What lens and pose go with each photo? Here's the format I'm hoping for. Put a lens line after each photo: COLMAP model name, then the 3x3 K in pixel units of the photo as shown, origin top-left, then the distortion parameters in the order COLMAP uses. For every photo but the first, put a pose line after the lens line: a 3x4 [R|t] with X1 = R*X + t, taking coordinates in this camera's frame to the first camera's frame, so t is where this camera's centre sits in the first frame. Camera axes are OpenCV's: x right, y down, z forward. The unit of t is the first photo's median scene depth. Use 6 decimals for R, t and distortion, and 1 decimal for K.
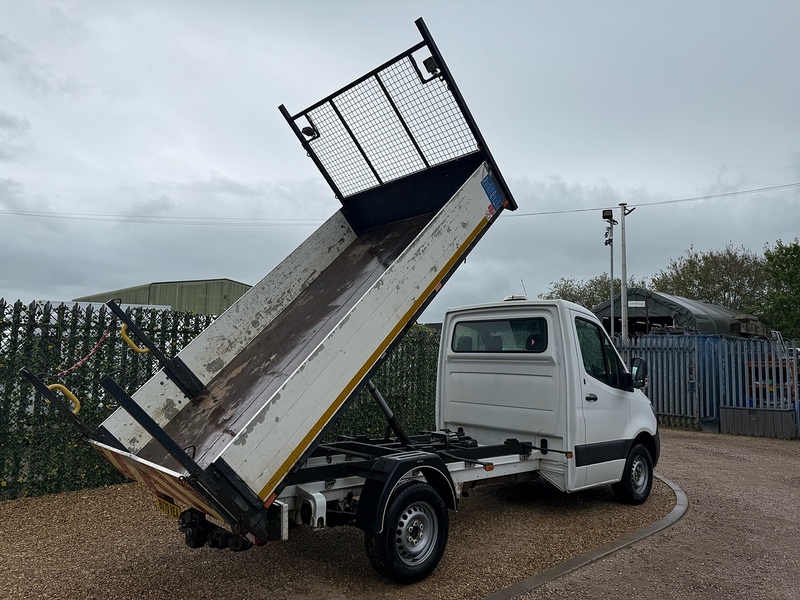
lens RADIAL K [[555.5, 0, 400.5], [0, 555.5, 304.3], [0, 0, 1]] dist [0.134028, -0.195462]
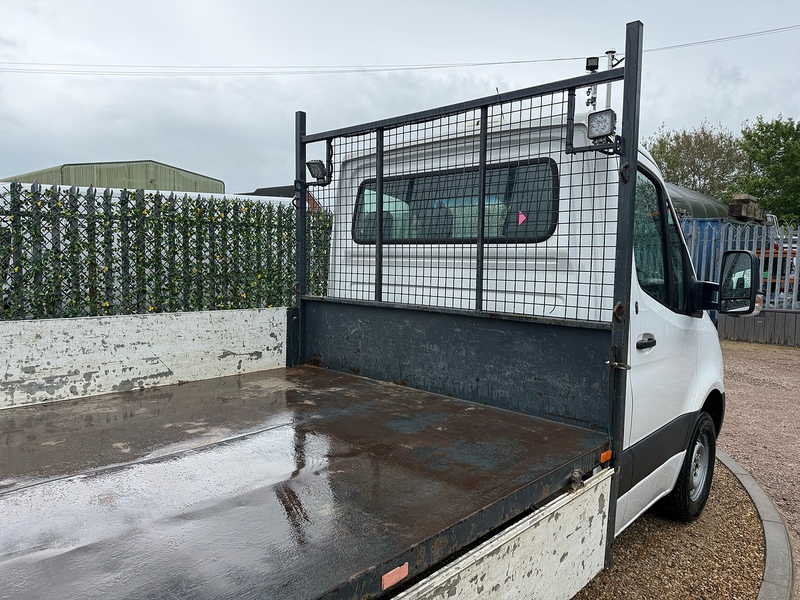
lens RADIAL K [[564.2, 0, 400.0], [0, 564.2, 300.0], [0, 0, 1]] dist [0.033825, -0.039657]
pose [[0.997005, -0.012780, 0.076271, 0.098178], [-0.001563, 0.982718, 0.185103, 0.044260], [-0.077318, -0.184668, 0.979755, 0.510737]]
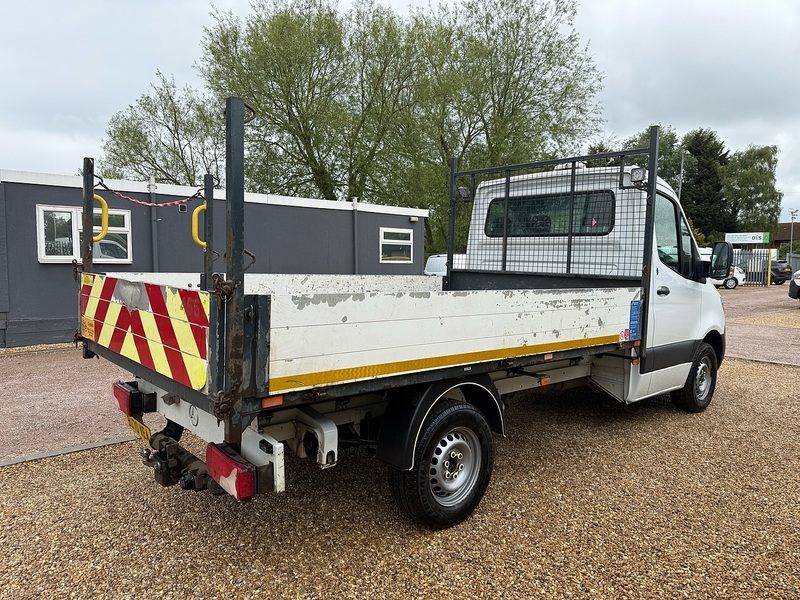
lens RADIAL K [[564.2, 0, 400.0], [0, 564.2, 300.0], [0, 0, 1]] dist [0.033825, -0.039657]
pose [[0.999917, 0.002410, -0.012640, -0.023099], [0.000007, 0.982201, 0.187832, 0.022759], [0.012867, -0.187817, 0.982120, 0.173759]]
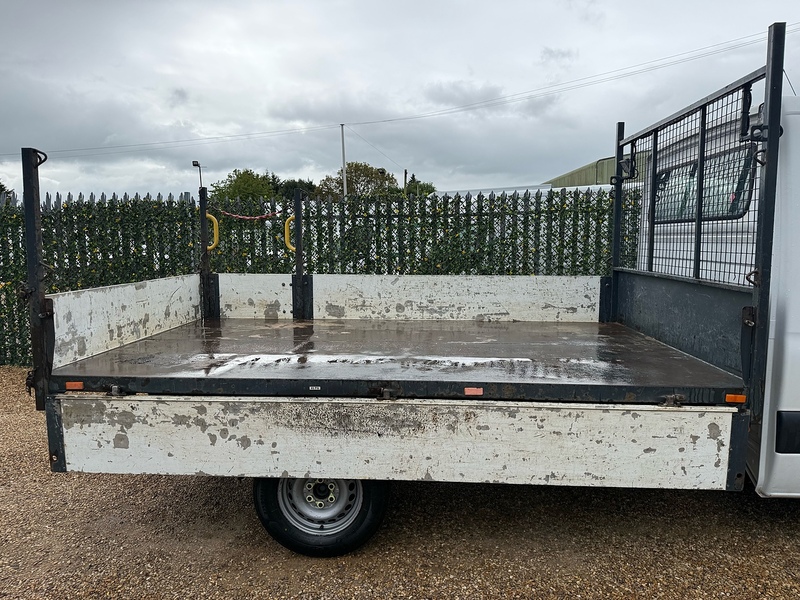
lens RADIAL K [[555.5, 0, 400.5], [0, 555.5, 304.3], [0, 0, 1]] dist [0.134028, -0.195462]
pose [[0.692563, 0.052973, -0.719410, 0.358072], [0.102877, 0.979853, 0.171188, 0.040028], [0.713984, -0.192569, 0.673160, 0.392260]]
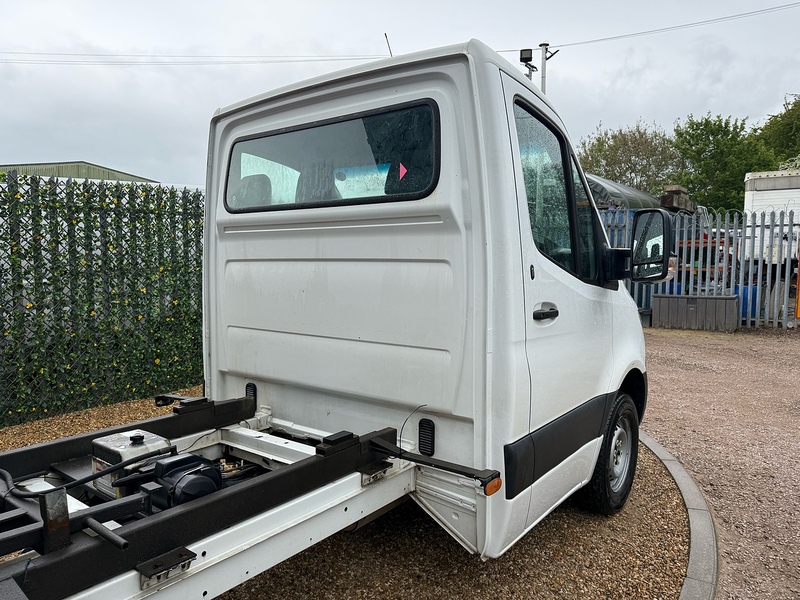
lens RADIAL K [[564.2, 0, 400.0], [0, 564.2, 300.0], [0, 0, 1]] dist [0.033825, -0.039657]
pose [[0.986638, -0.037362, 0.158589, 0.156178], [0.008084, 0.983379, 0.181386, 0.075226], [-0.162730, -0.177680, 0.970540, 0.561684]]
